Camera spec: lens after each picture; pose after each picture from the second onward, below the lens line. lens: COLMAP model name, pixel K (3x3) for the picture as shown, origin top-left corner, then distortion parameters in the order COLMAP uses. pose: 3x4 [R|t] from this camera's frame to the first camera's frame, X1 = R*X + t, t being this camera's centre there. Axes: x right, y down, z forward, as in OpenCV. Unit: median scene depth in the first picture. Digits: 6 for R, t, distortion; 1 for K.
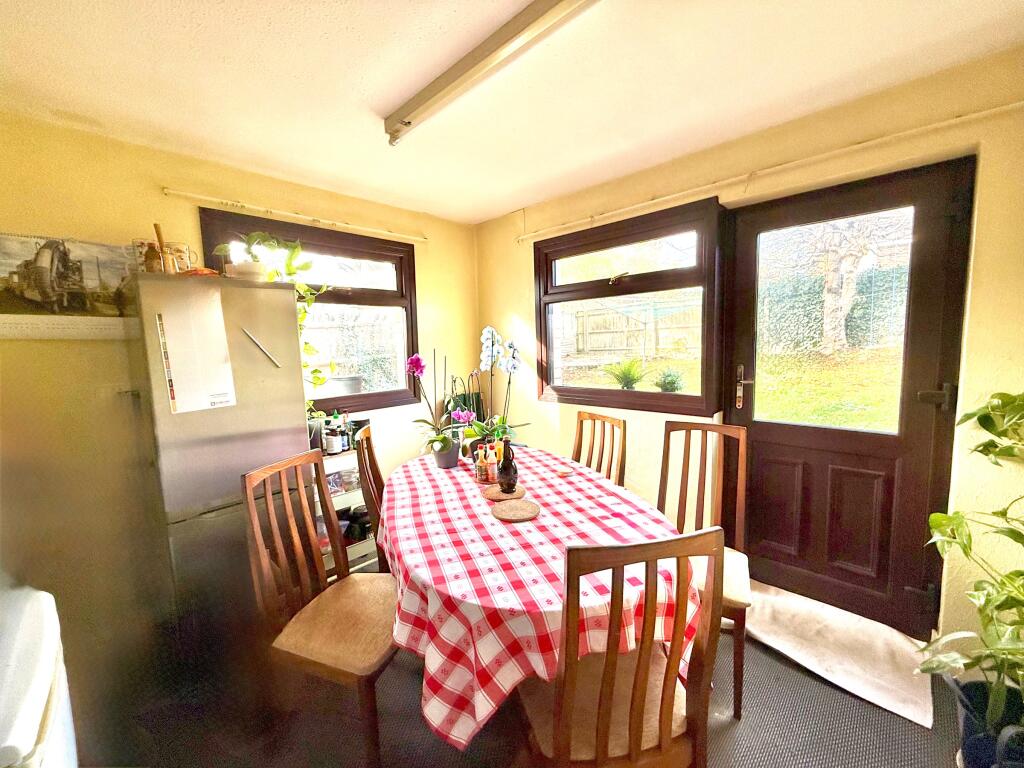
lens RADIAL K [[413.6, 0, 511.8], [0, 413.6, 384.6], [0, 0, 1]] dist [0.001723, 0.000557]
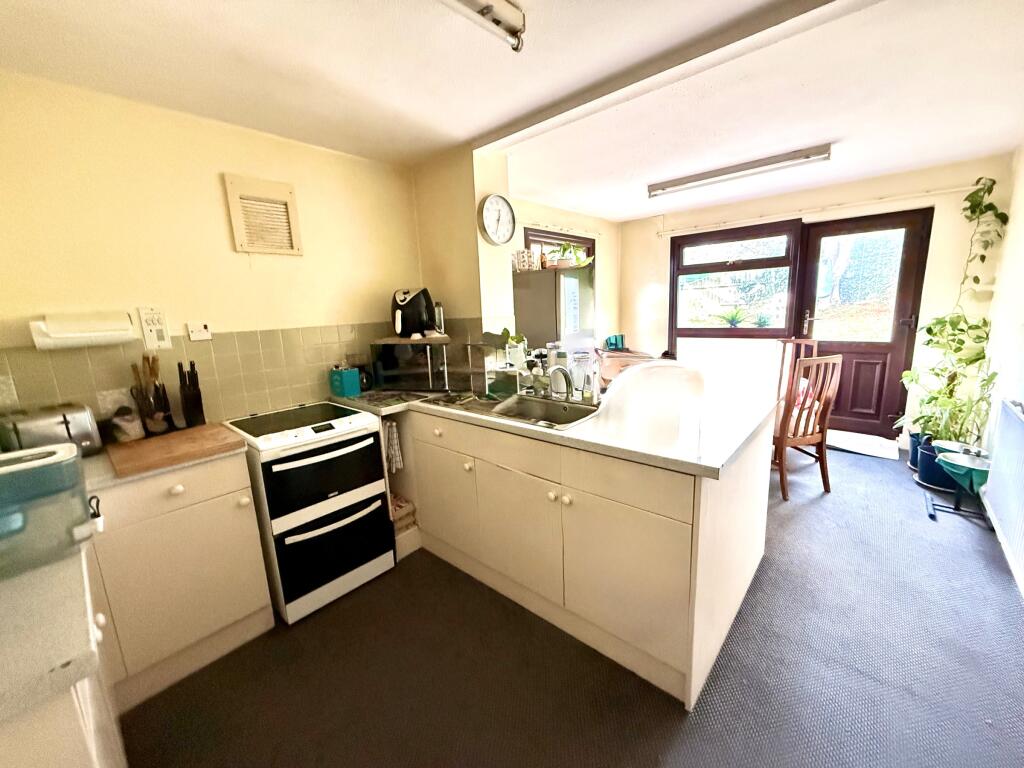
lens RADIAL K [[413.6, 0, 511.8], [0, 413.6, 384.7], [0, 0, 1]] dist [0.001723, 0.000557]
pose [[0.998844, -0.023216, 0.042091, -0.864923], [0.019498, 0.996044, 0.086693, 0.098858], [-0.043938, -0.085772, 0.995346, -0.823682]]
